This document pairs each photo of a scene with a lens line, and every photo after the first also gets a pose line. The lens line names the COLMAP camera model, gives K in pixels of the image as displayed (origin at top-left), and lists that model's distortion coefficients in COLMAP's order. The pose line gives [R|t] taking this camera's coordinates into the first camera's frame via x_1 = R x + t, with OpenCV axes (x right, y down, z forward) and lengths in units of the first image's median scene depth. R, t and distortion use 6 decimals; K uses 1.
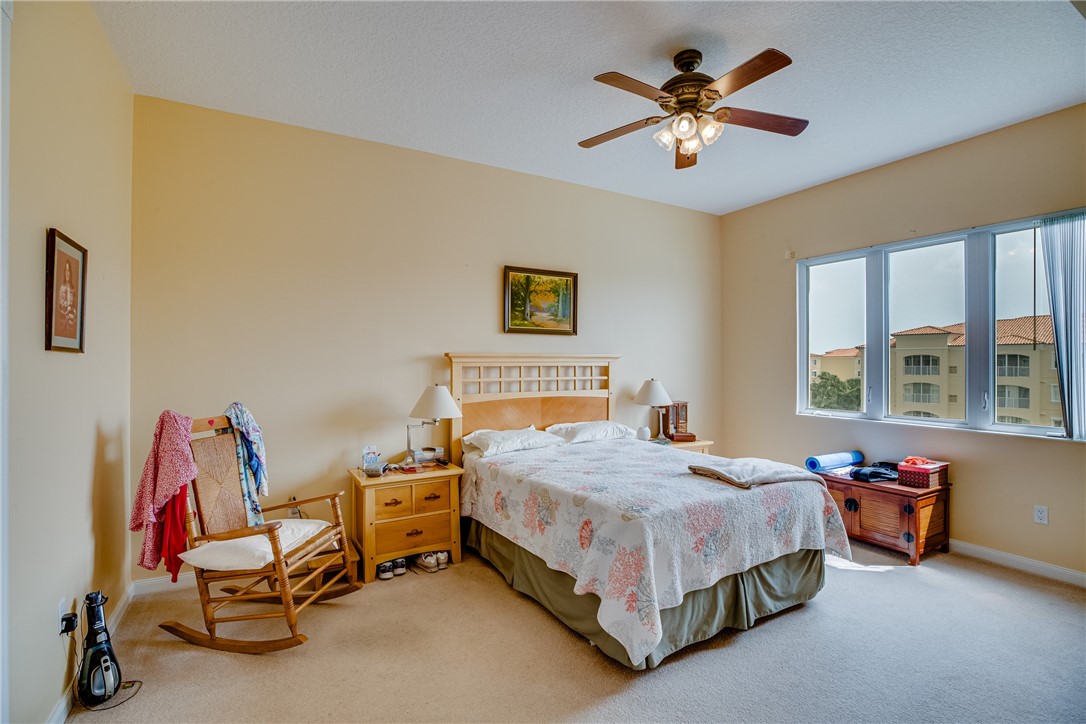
lens RADIAL K [[501.0, 0, 545.9], [0, 501.0, 361.3], [0, 0, 1]] dist [-0.041897, 0.010656]
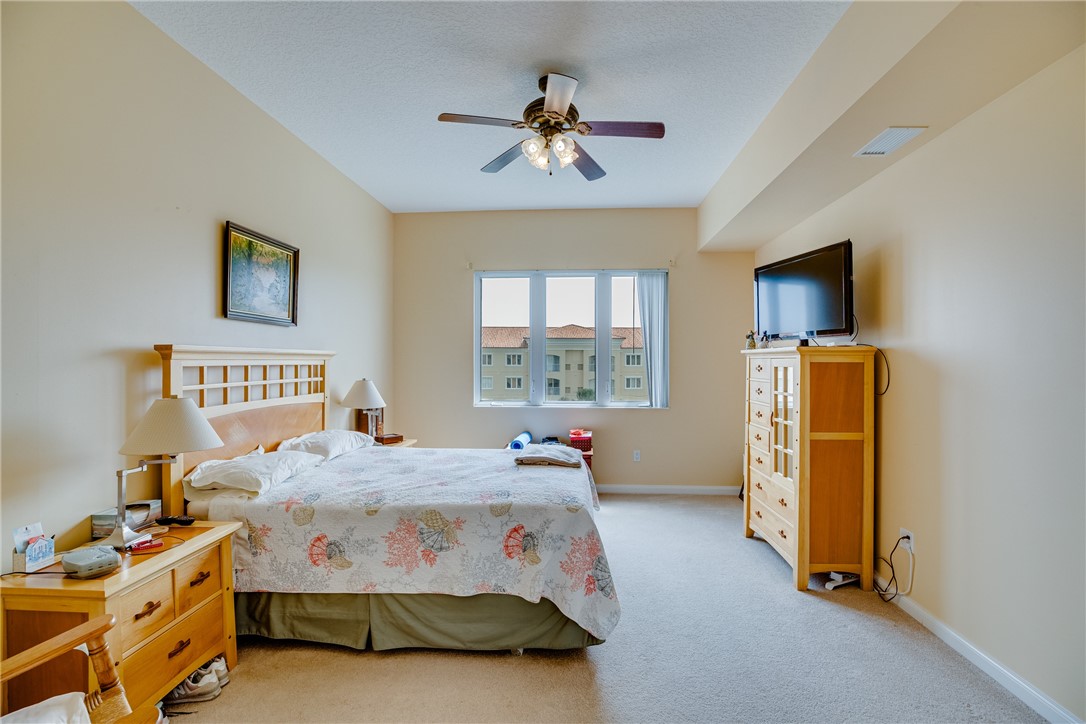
lens RADIAL K [[501.0, 0, 545.9], [0, 501.0, 361.3], [0, 0, 1]] dist [-0.041897, 0.010656]
pose [[0.556443, 0.000726, 0.830886, -0.489212], [-0.003853, 0.999991, 0.001706, 0.000972], [-0.830877, -0.004151, 0.556441, 0.307166]]
